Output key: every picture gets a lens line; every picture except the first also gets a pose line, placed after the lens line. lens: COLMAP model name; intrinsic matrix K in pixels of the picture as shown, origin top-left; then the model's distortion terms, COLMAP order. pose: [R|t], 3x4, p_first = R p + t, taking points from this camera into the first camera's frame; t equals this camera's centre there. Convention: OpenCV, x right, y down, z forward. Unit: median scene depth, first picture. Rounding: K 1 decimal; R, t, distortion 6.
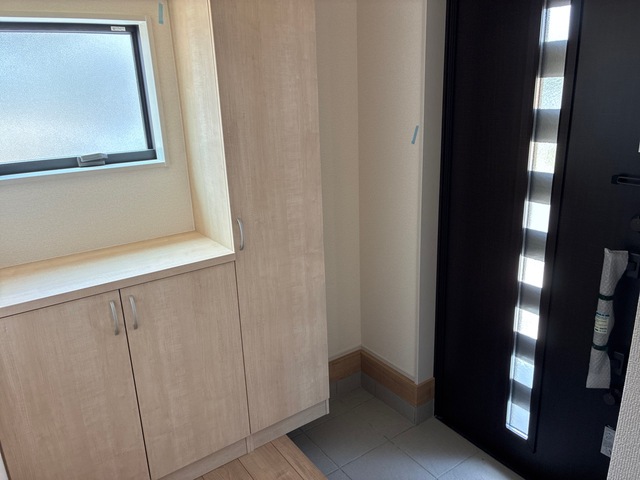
lens RADIAL K [[493.5, 0, 322.7], [0, 493.5, 244.5], [0, 0, 1]] dist [0.035048, -0.040080]
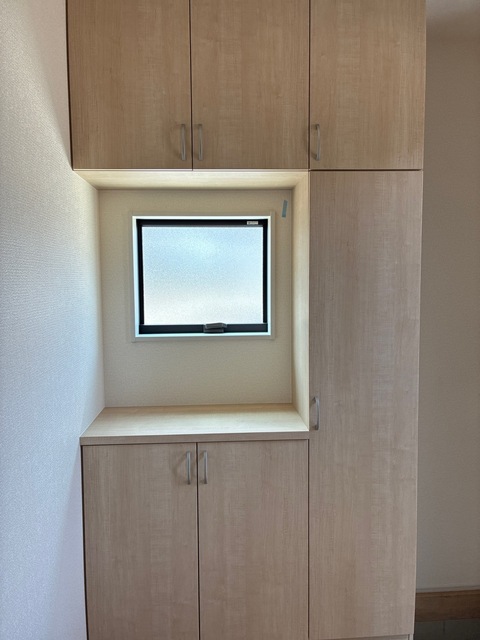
lens RADIAL K [[493.5, 0, 241.1], [0, 493.5, 316.0], [0, 0, 1]] dist [0.035048, -0.040080]
pose [[0.837686, 0.070588, -0.541572, 0.226325], [-0.185207, 0.969570, -0.160100, -0.022660], [0.513791, 0.234416, 0.825268, 0.062456]]
